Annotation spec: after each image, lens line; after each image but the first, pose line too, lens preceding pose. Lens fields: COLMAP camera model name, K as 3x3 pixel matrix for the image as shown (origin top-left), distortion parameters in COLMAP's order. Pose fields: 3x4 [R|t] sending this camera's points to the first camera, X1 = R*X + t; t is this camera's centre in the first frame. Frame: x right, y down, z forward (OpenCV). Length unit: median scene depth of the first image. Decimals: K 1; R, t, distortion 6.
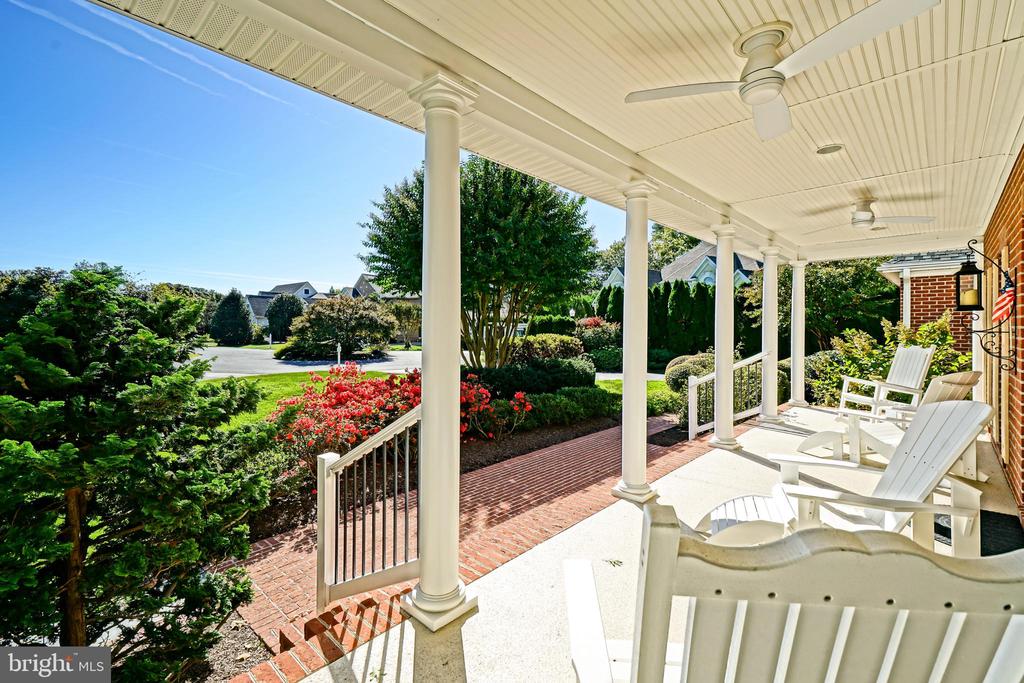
lens RADIAL K [[446.0, 0, 508.6], [0, 446.0, 340.7], [0, 0, 1]] dist [0.036138, 0.000206]
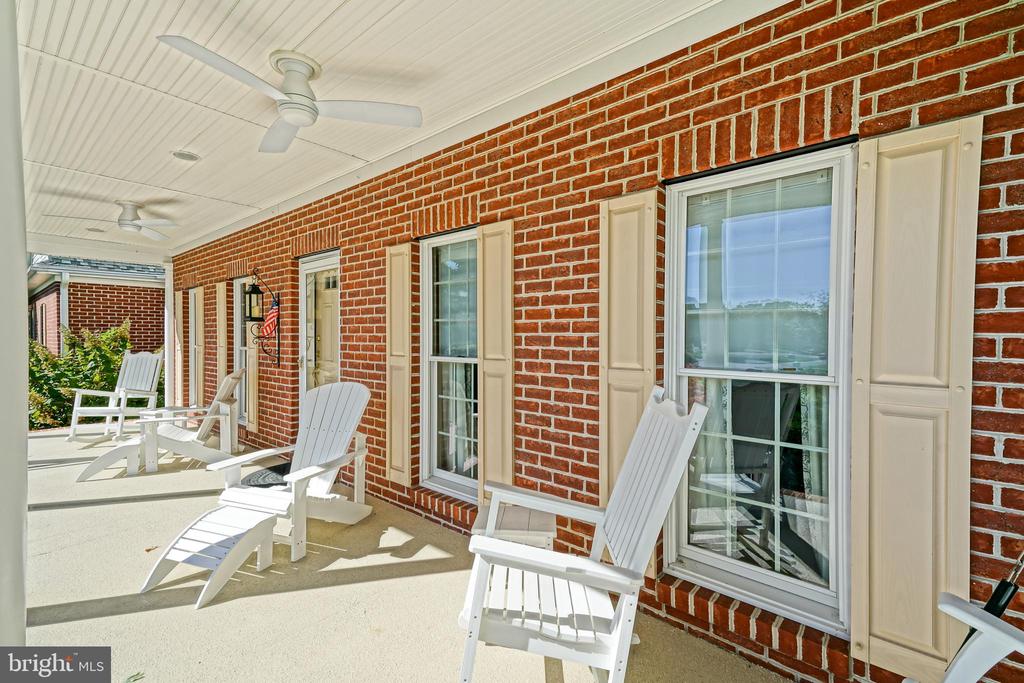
lens RADIAL K [[446.0, 0, 508.6], [0, 446.0, 340.7], [0, 0, 1]] dist [0.036138, 0.000206]
pose [[-0.047903, -0.010773, 0.998794, -0.193651], [0.026987, 0.999563, 0.012076, -0.003983], [-0.998487, 0.027533, -0.047592, 0.202584]]
